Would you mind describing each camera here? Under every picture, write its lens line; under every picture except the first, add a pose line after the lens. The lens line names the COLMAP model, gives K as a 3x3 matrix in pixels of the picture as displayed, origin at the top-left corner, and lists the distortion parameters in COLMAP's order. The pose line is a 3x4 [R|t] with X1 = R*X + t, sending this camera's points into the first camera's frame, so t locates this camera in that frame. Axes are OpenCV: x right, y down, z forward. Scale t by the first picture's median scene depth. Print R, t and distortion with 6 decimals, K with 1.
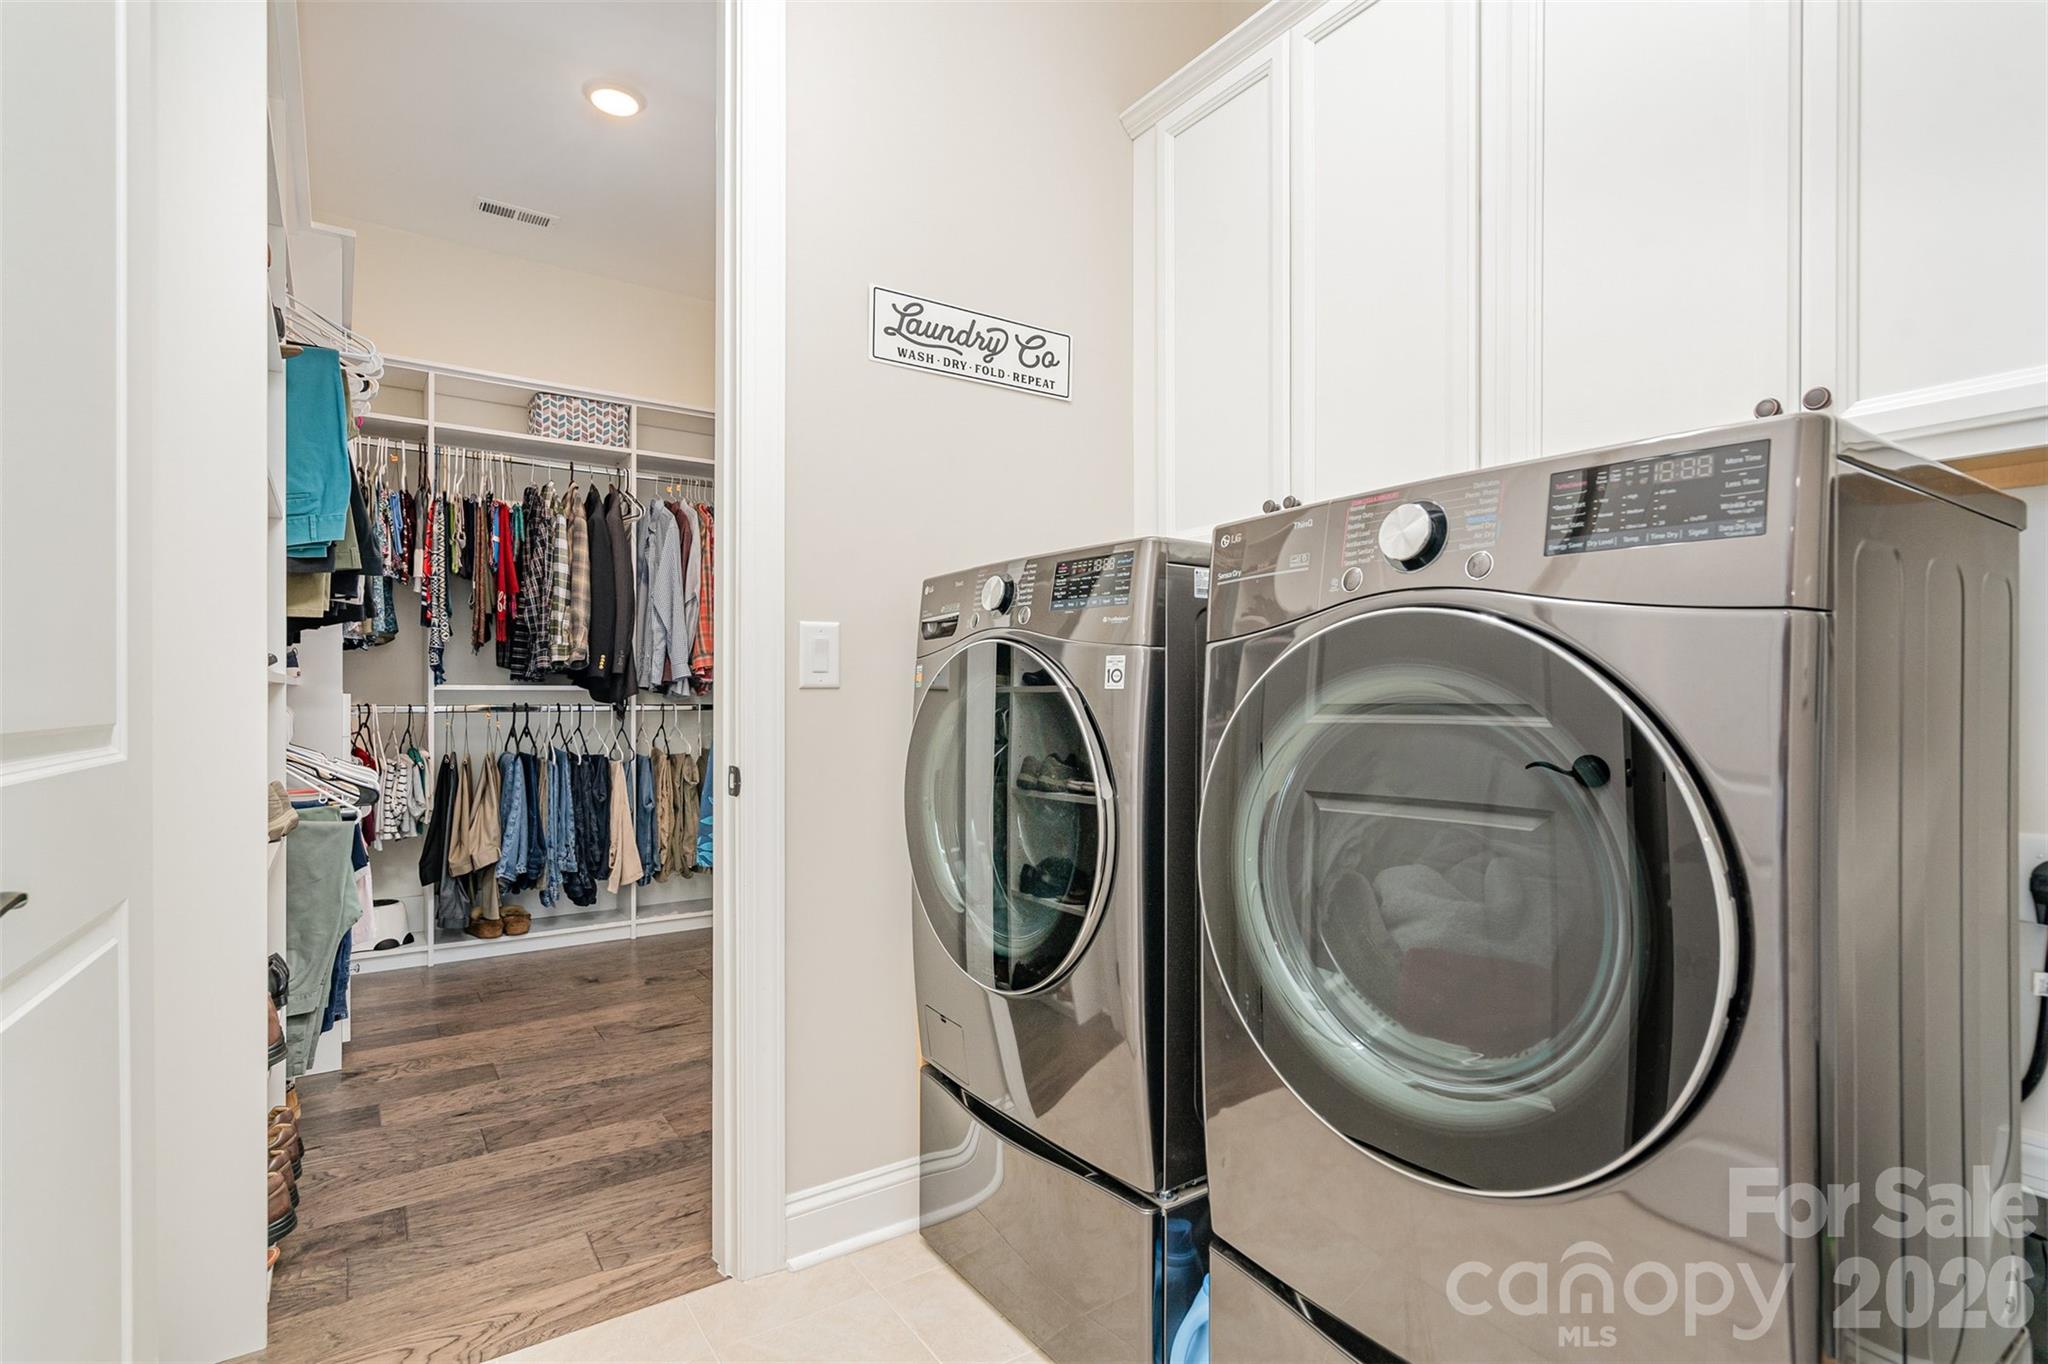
lens RADIAL K [[1002.6, 0, 1021.3], [0, 1002.6, 707.9], [0, 0, 1]] dist [0.012853, 0.000556]
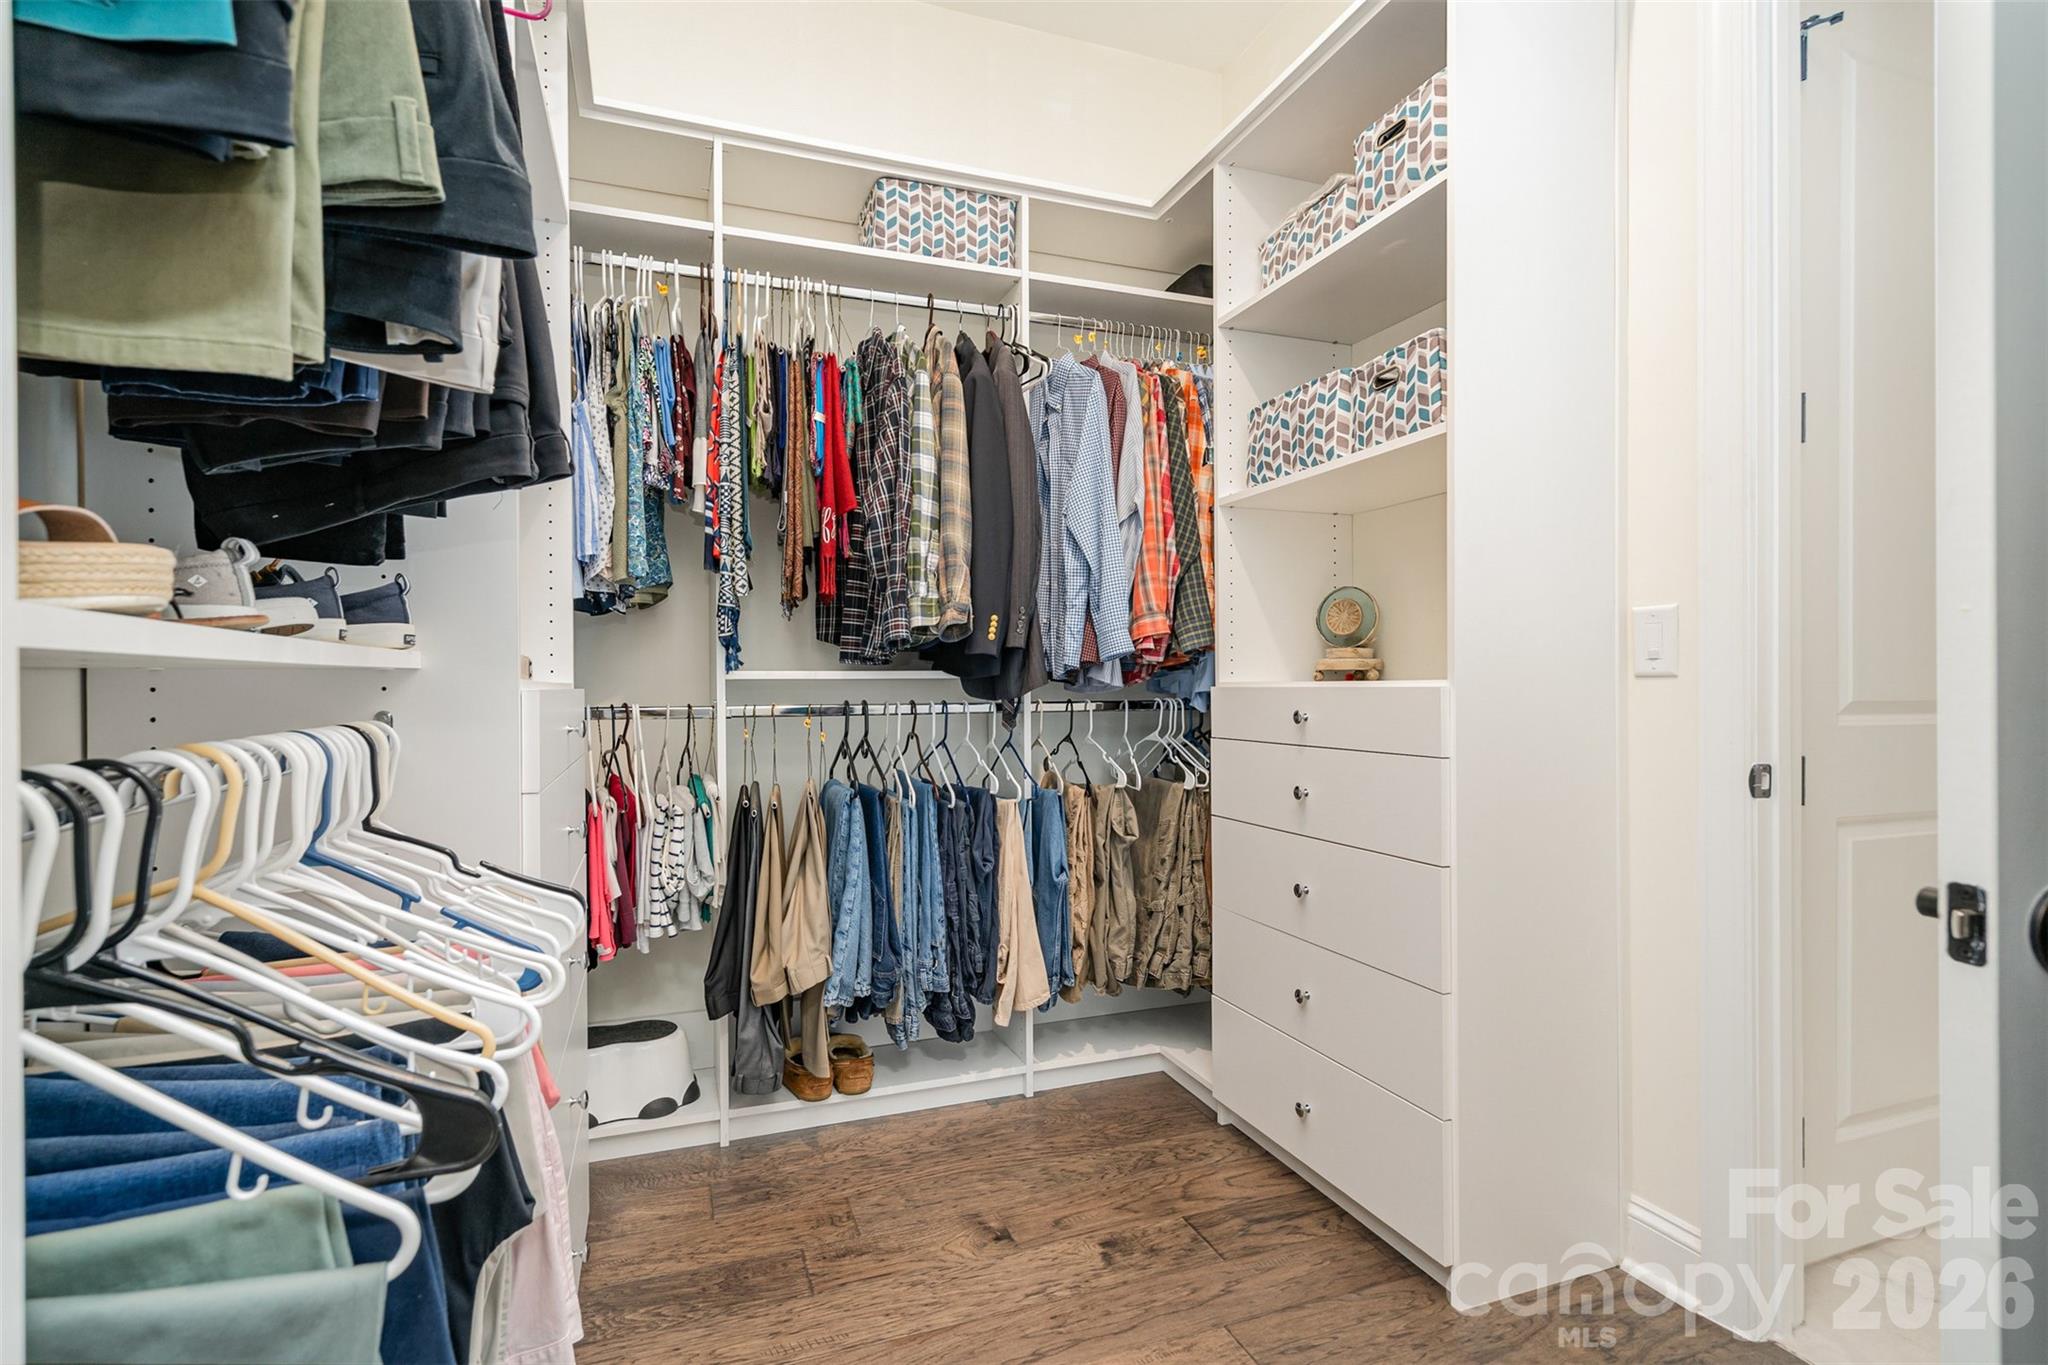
lens RADIAL K [[1002.6, 0, 1021.3], [0, 1002.6, 708.4], [0, 0, 1]] dist [0.012853, 0.000556]
pose [[0.968827, -0.001579, -0.247734, -0.265068], [0.004583, 0.999923, 0.011550, -0.006860], [0.247697, -0.012325, 0.968759, 0.464852]]
